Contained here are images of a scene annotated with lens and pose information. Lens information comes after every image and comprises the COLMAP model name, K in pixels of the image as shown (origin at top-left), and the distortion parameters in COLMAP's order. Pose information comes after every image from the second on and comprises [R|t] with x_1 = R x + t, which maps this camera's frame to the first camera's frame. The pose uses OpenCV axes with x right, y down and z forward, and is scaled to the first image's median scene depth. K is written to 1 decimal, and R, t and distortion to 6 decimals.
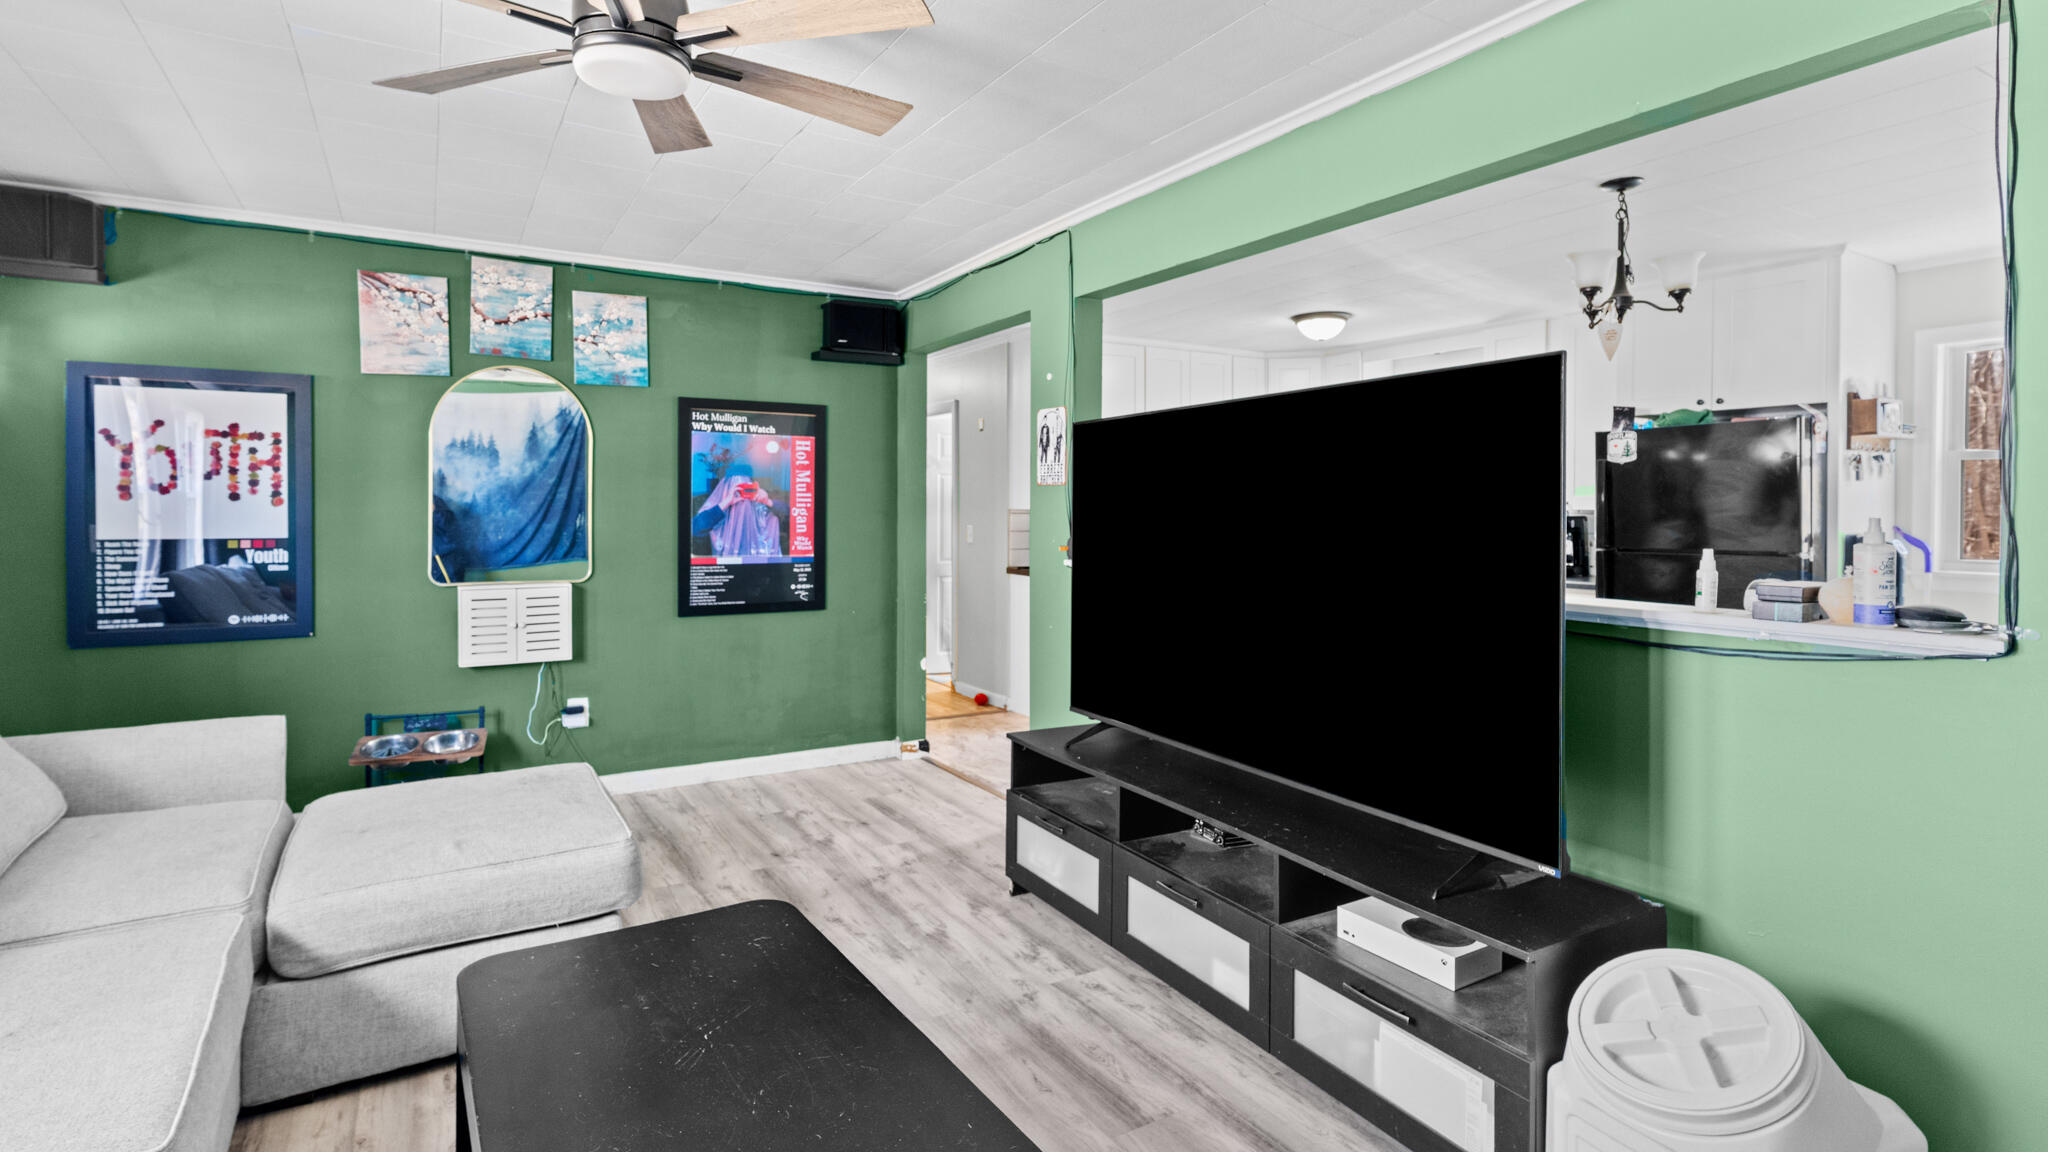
lens RADIAL K [[997.1, 0, 1019.6], [0, 997.1, 509.5], [0, 0, 1]] dist [0.002199, 0.000202]
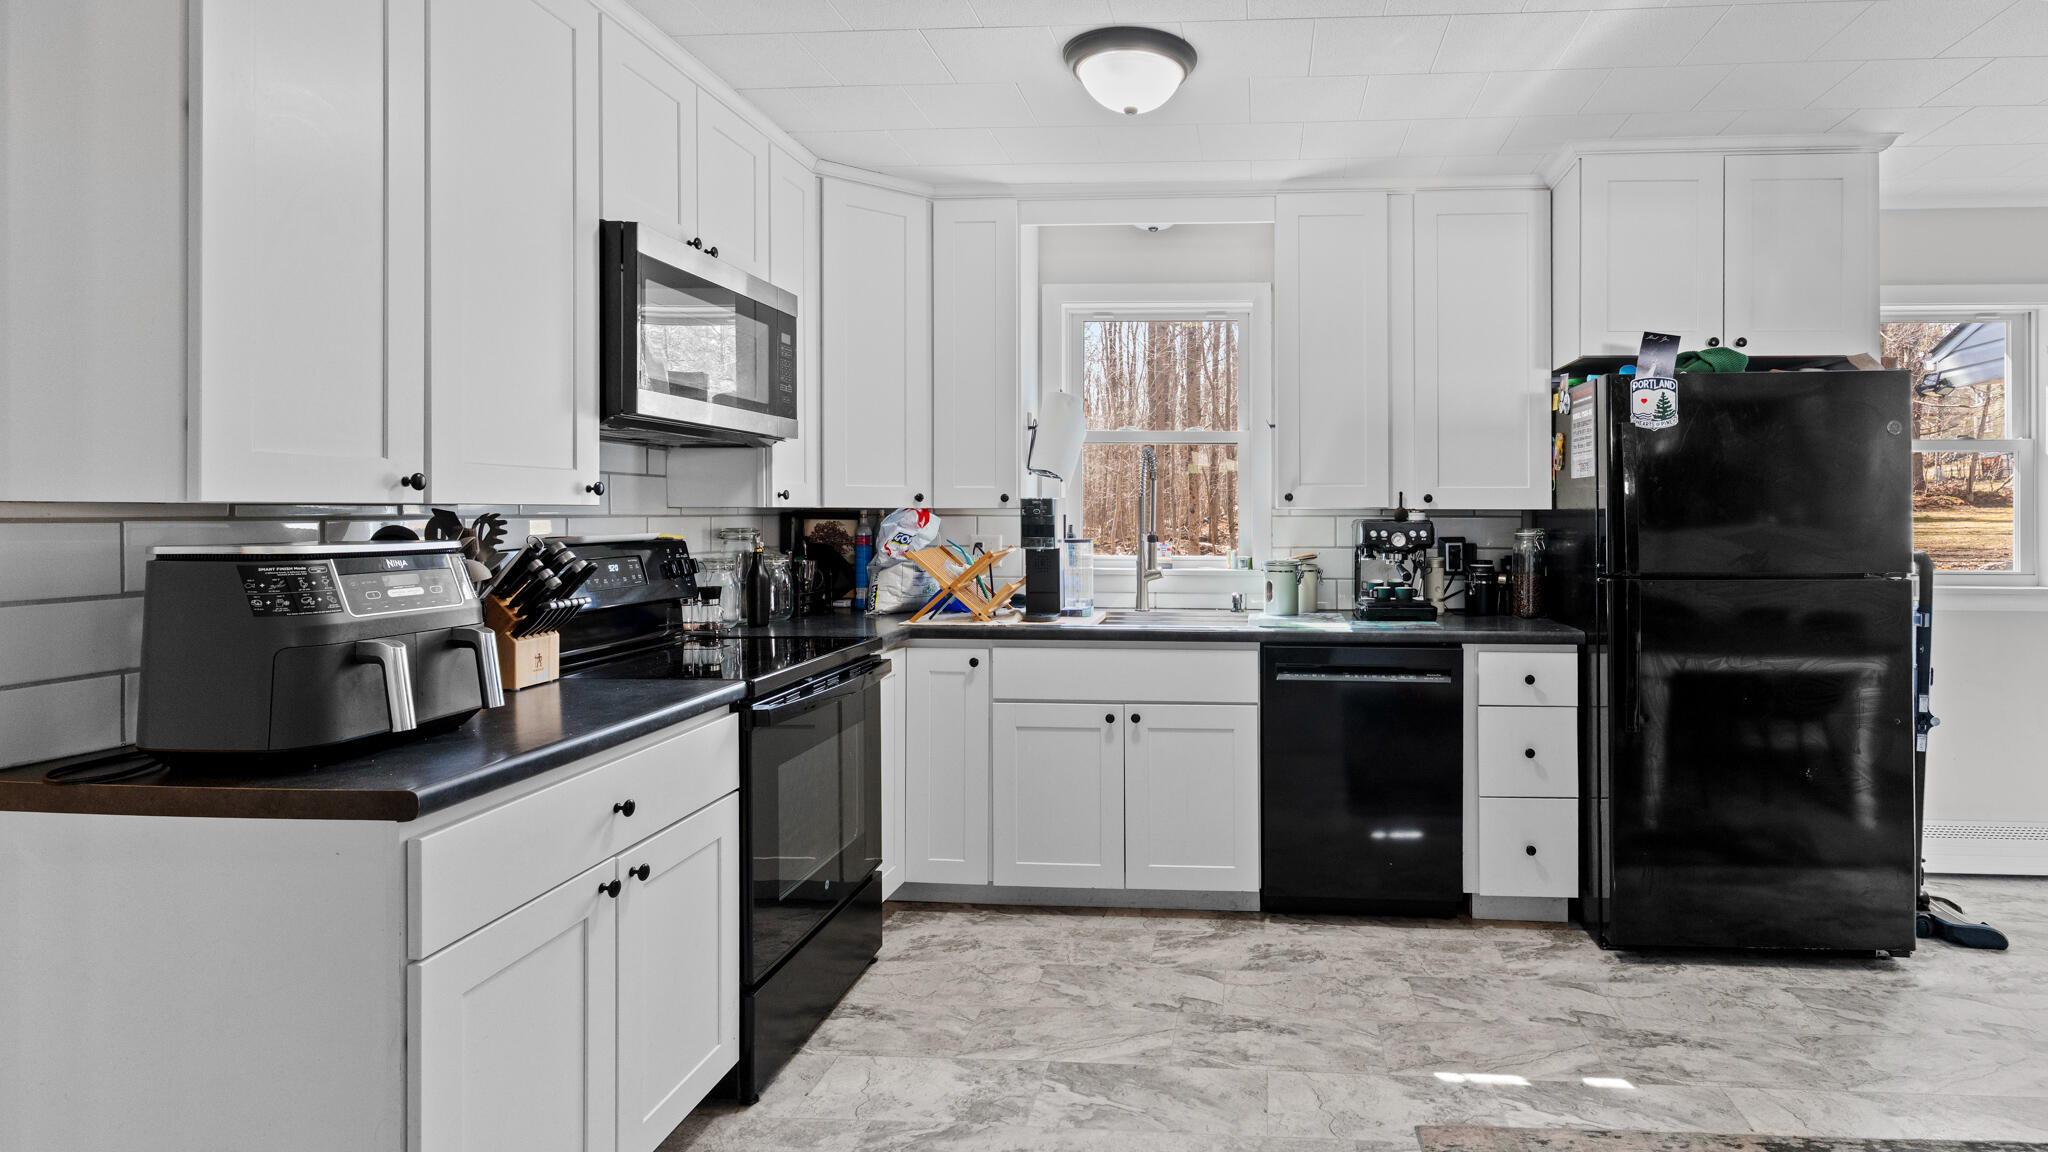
lens RADIAL K [[1010.7, 0, 1221.0], [0, 1010.7, 512.7], [0, 0, 1]] dist [0.001705, 0.000100]
pose [[0.563947, 0.001765, 0.825809, -0.036092], [0.001948, 0.999992, -0.003468, 0.004100], [-0.825808, 0.003565, 0.563940, 0.961705]]
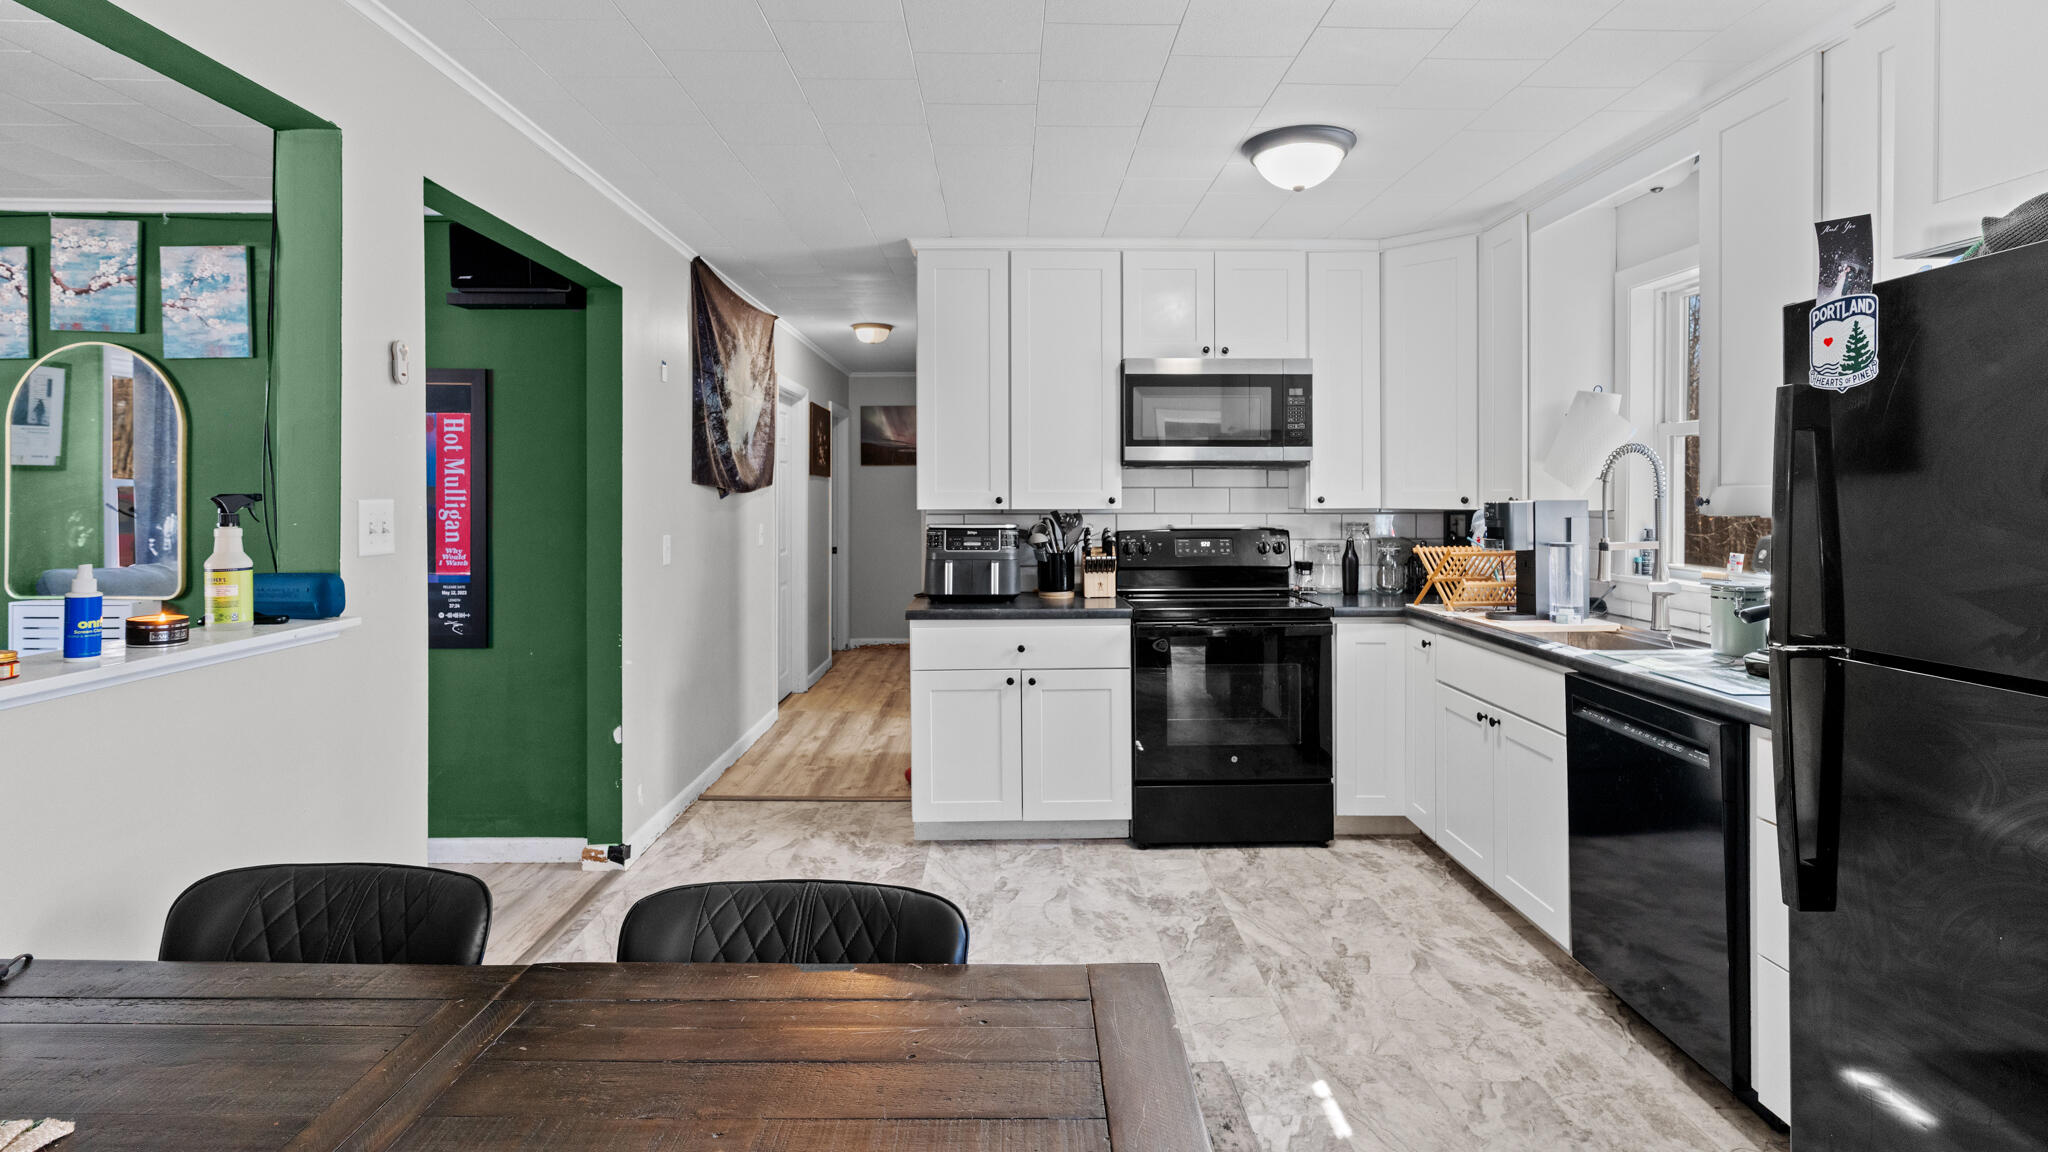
lens RADIAL K [[1006.1, 0, 1028.2], [0, 1006.1, 491.6], [0, 0, 1]] dist [0.001466, 0.000082]
pose [[0.867263, -0.001982, -0.497846, 0.588264], [-0.000366, 0.999989, -0.004620, -0.012762], [0.497850, 0.004189, 0.867253, 0.632287]]
